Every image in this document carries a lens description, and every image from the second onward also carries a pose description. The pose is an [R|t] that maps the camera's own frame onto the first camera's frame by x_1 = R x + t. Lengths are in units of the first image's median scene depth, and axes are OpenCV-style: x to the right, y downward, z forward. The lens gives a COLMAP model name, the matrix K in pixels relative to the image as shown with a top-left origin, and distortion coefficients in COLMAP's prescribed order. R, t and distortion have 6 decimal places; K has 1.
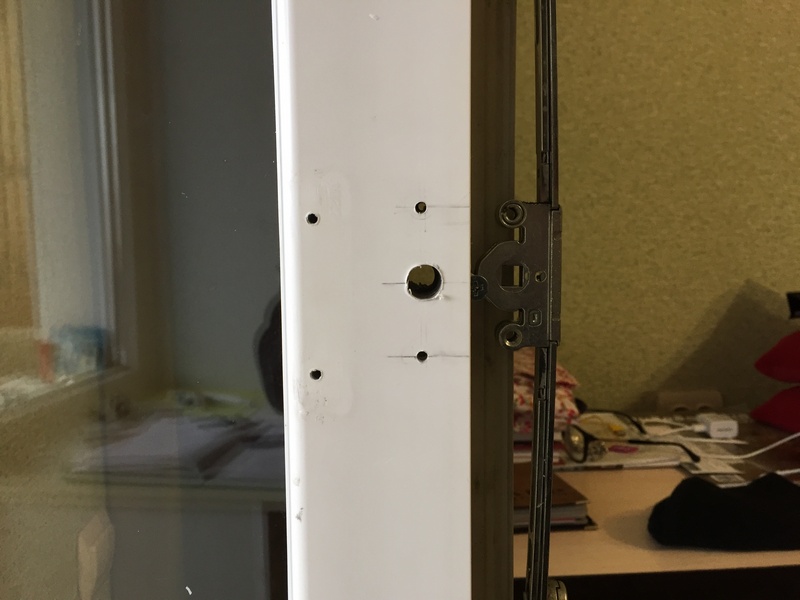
lens RADIAL K [[699.1, 0, 402.4], [0, 699.1, 296.1], [0, 0, 1]] dist [0.052663, -0.108718]
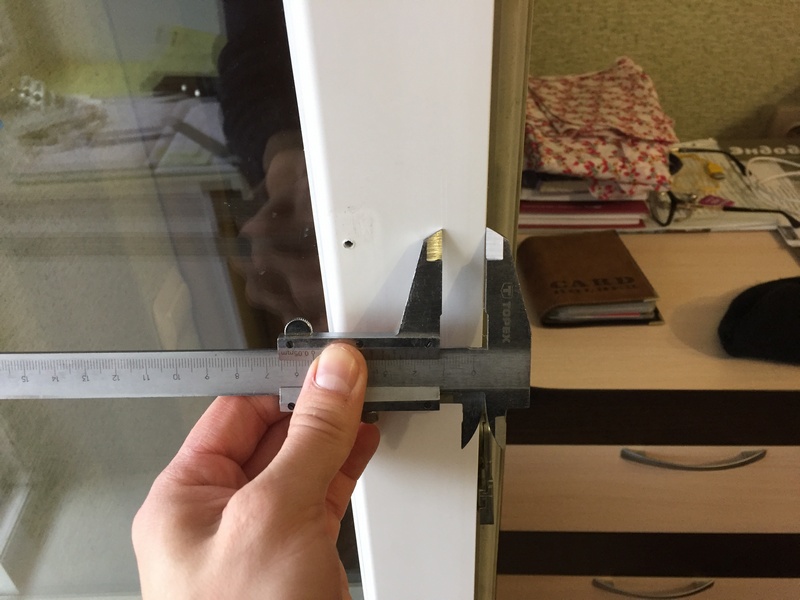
lens RADIAL K [[699.1, 0, 394.7], [0, 699.1, 297.4], [0, 0, 1]] dist [0.052663, -0.108718]
pose [[0.990719, 0.049515, -0.126584, 0.022369], [0.024311, 0.851719, 0.523434, -0.141604], [0.133732, -0.521654, 0.842611, 0.106113]]
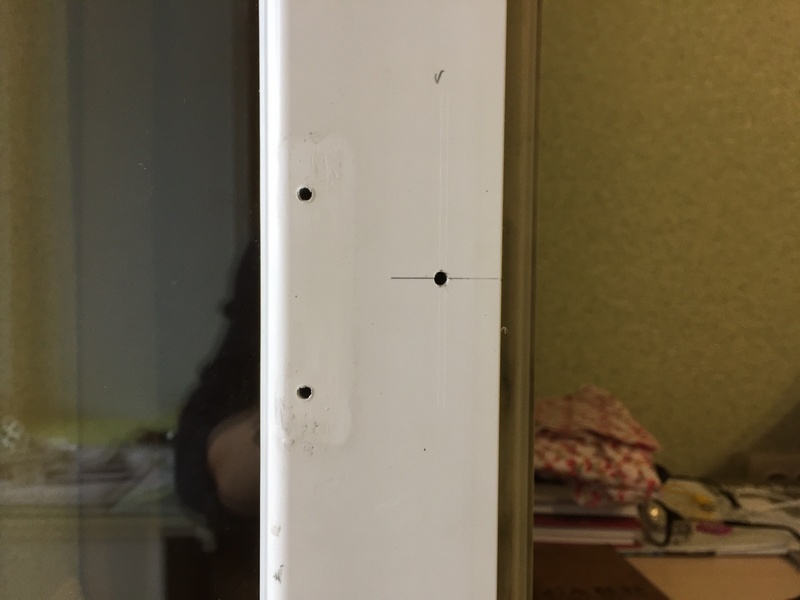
lens RADIAL K [[699.1, 0, 405.7], [0, 699.1, 300.5], [0, 0, 1]] dist [0.052663, -0.108718]
pose [[0.996927, 0.023367, -0.074771, 0.014496], [-0.026589, 0.998747, -0.042400, 0.000270], [0.073687, 0.044258, 0.996299, 0.140939]]
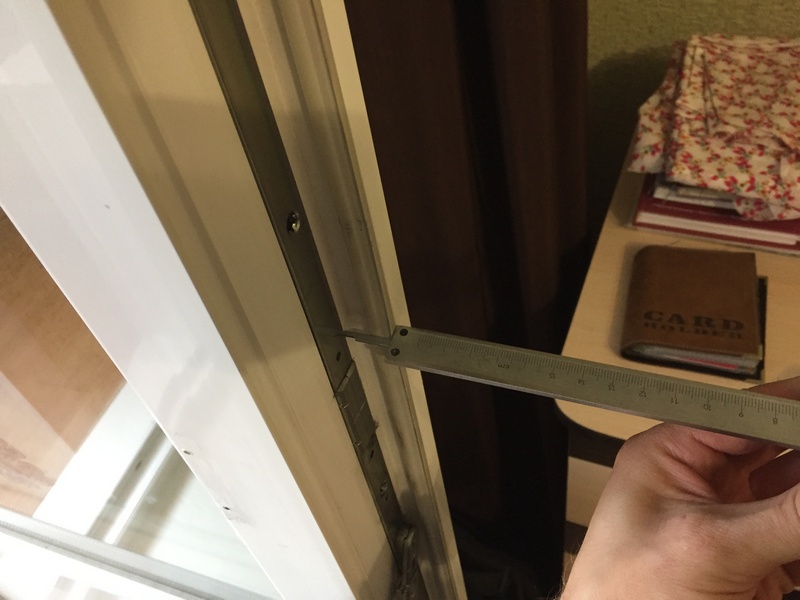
lens RADIAL K [[721.3, 0, 398.1], [0, 721.3, 305.1], [0, 0, 1]] dist [-0.009870, 0.000000]
pose [[0.876215, 0.262108, -0.404410, 0.145266], [0.099736, 0.722369, 0.684278, -0.257008], [0.471488, -0.639909, 0.606808, 0.210035]]
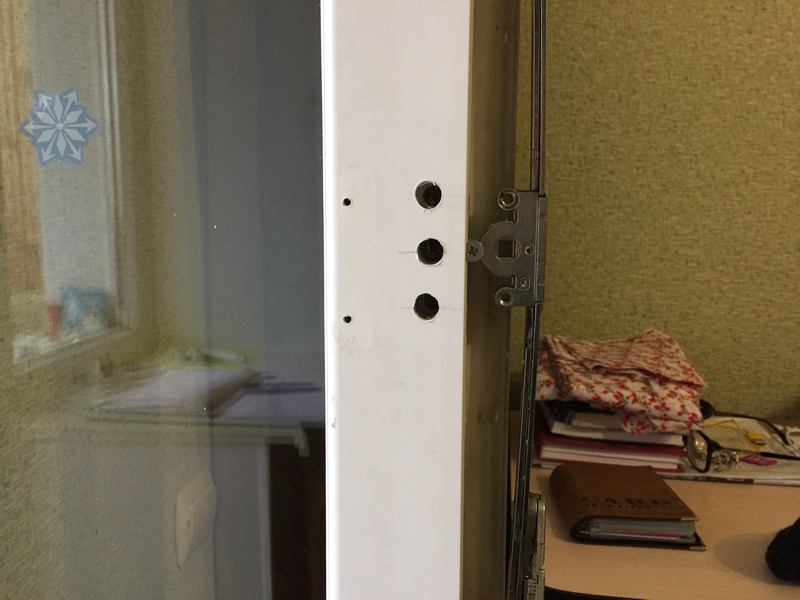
lens RADIAL K [[699.1, 0, 398.9], [0, 699.1, 296.3], [0, 0, 1]] dist [0.052663, -0.108718]
pose [[0.972284, 0.043898, -0.229646, 0.060927], [-0.035971, 0.998607, 0.038594, -0.005497], [0.231021, -0.029264, 0.972509, 0.040109]]
